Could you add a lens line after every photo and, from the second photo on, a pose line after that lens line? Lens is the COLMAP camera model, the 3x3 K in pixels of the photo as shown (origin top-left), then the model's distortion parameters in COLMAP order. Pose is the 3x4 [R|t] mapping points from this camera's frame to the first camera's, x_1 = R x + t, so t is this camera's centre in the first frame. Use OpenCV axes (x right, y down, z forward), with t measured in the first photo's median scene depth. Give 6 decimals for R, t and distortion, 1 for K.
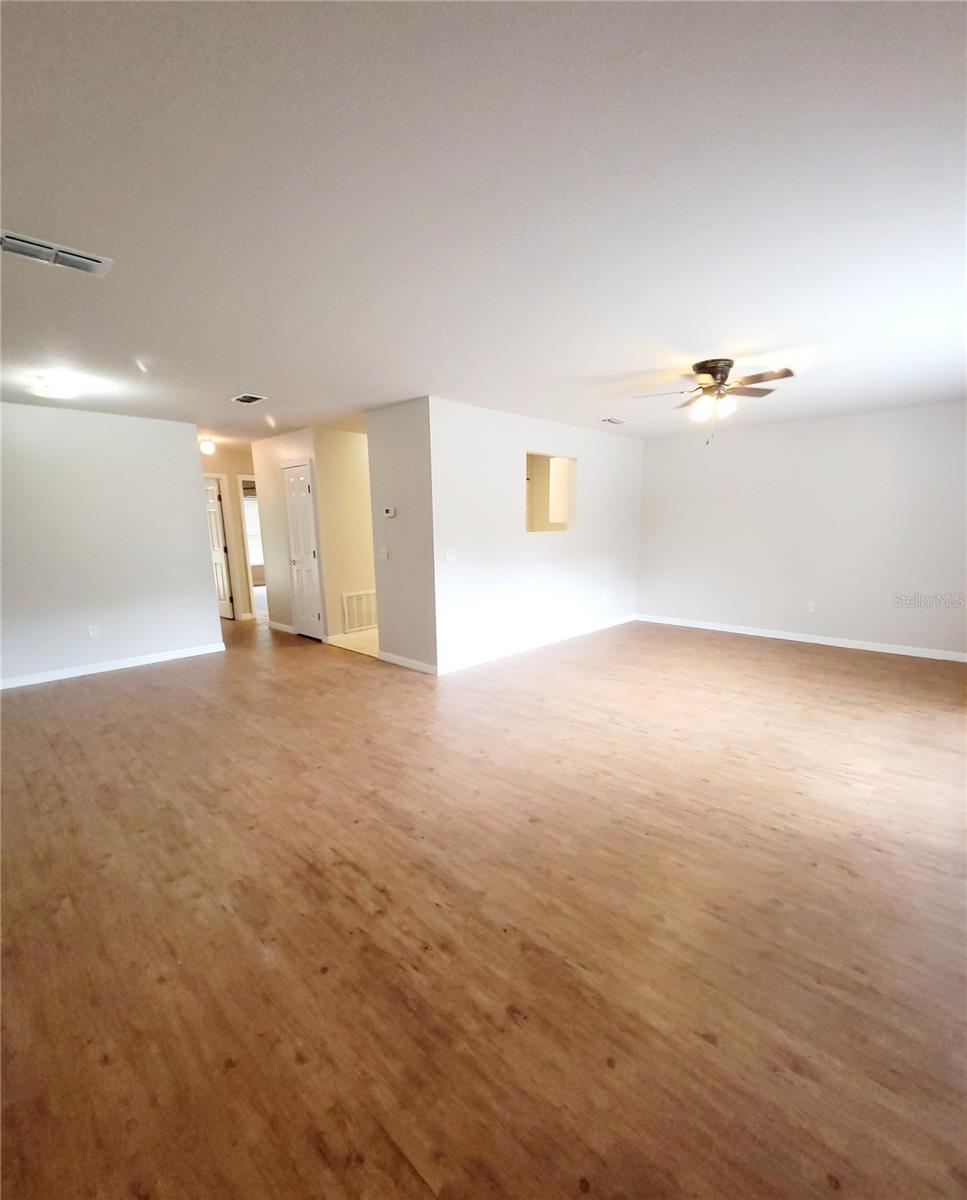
lens RADIAL K [[528.5, 0, 489.8], [0, 528.5, 618.7], [0, 0, 1]] dist [-0.008508, 0.000419]
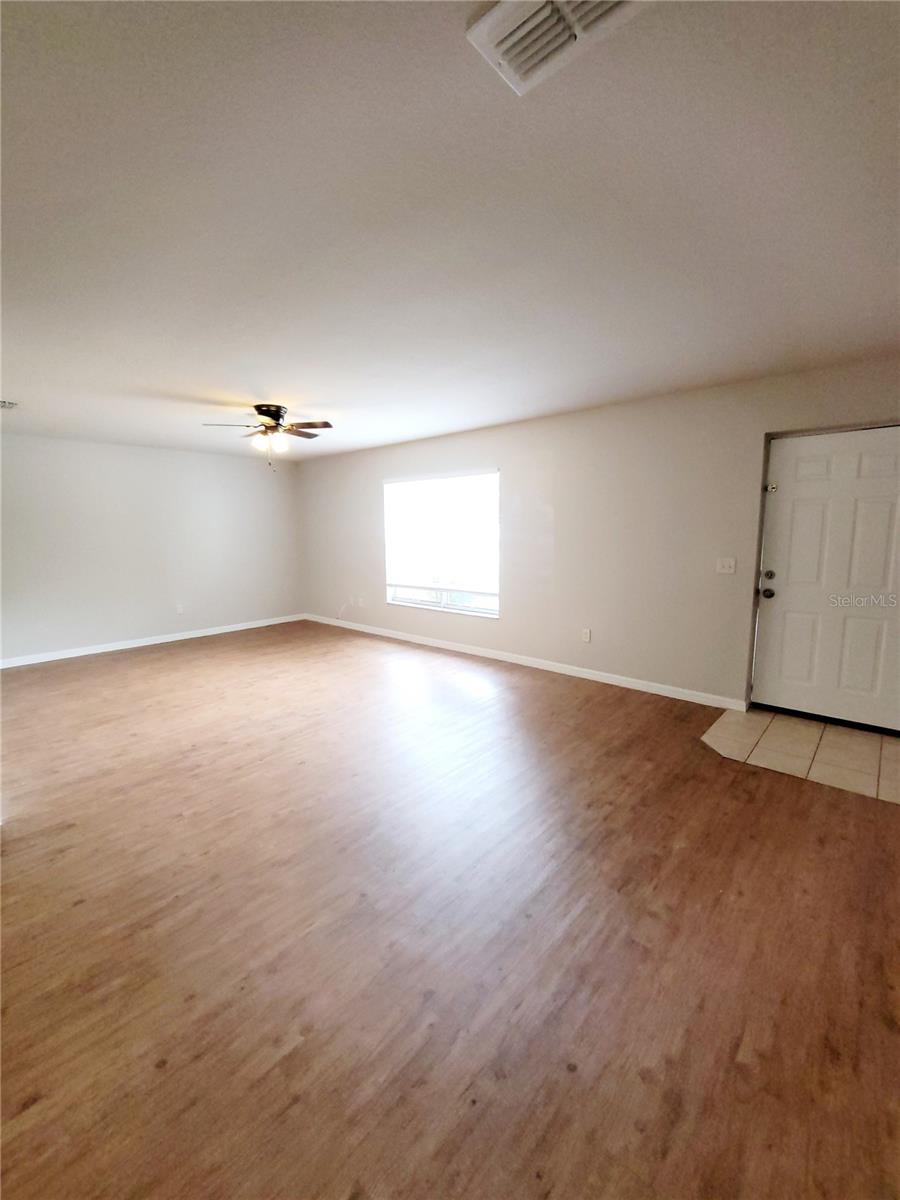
lens RADIAL K [[490.1, 0, 451.8], [0, 490.1, 596.7], [0, 0, 1]] dist [-0.002491, -0.000204]
pose [[-0.025070, -0.127310, 0.991546, -1.167509], [0.190723, 0.973031, 0.129755, -0.184999], [-0.981324, 0.192364, -0.000112, 1.080793]]
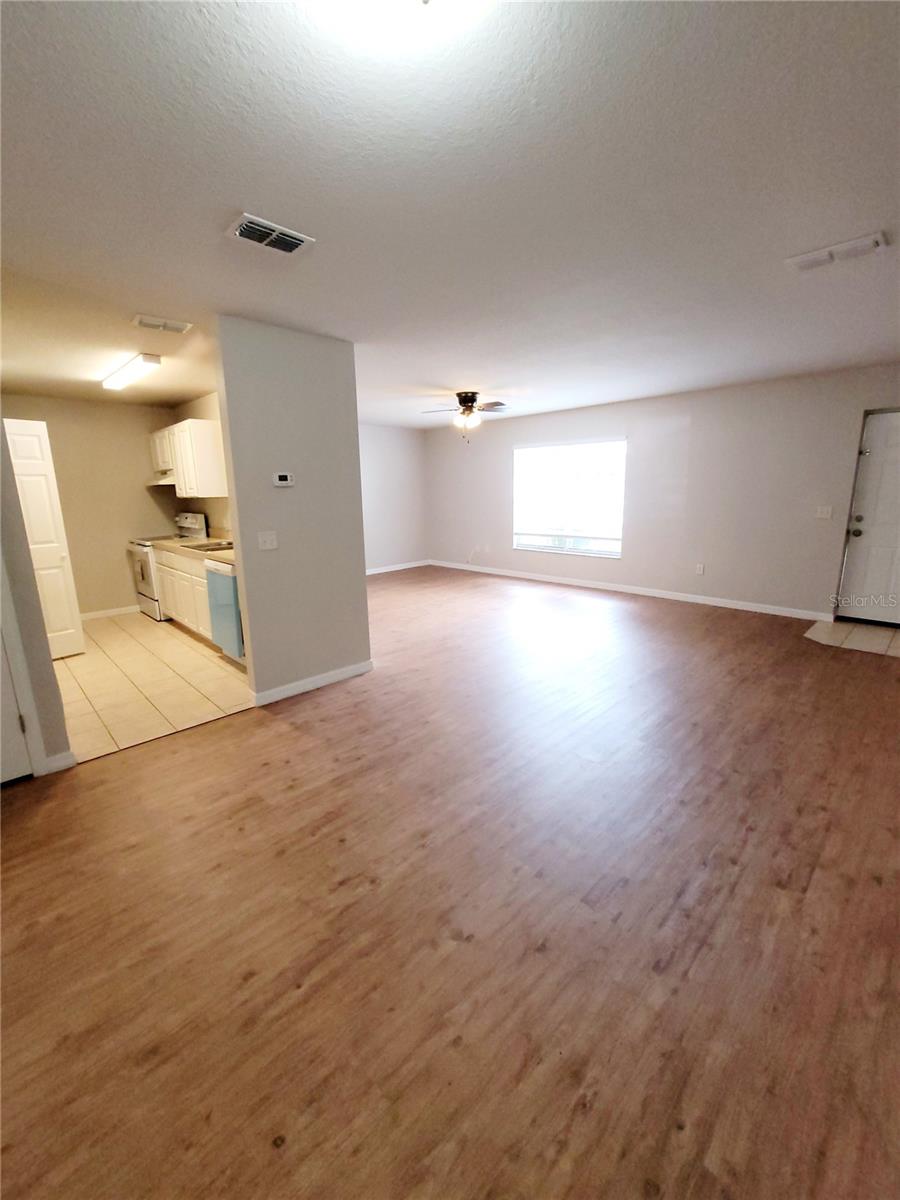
lens RADIAL K [[490.1, 0, 455.2], [0, 490.1, 594.8], [0, 0, 1]] dist [-0.002491, -0.000204]
pose [[0.031854, -0.203294, 0.978599, -1.778174], [0.197703, 0.961033, 0.193209, -0.284531], [-0.979744, 0.187318, 0.070804, 1.657157]]
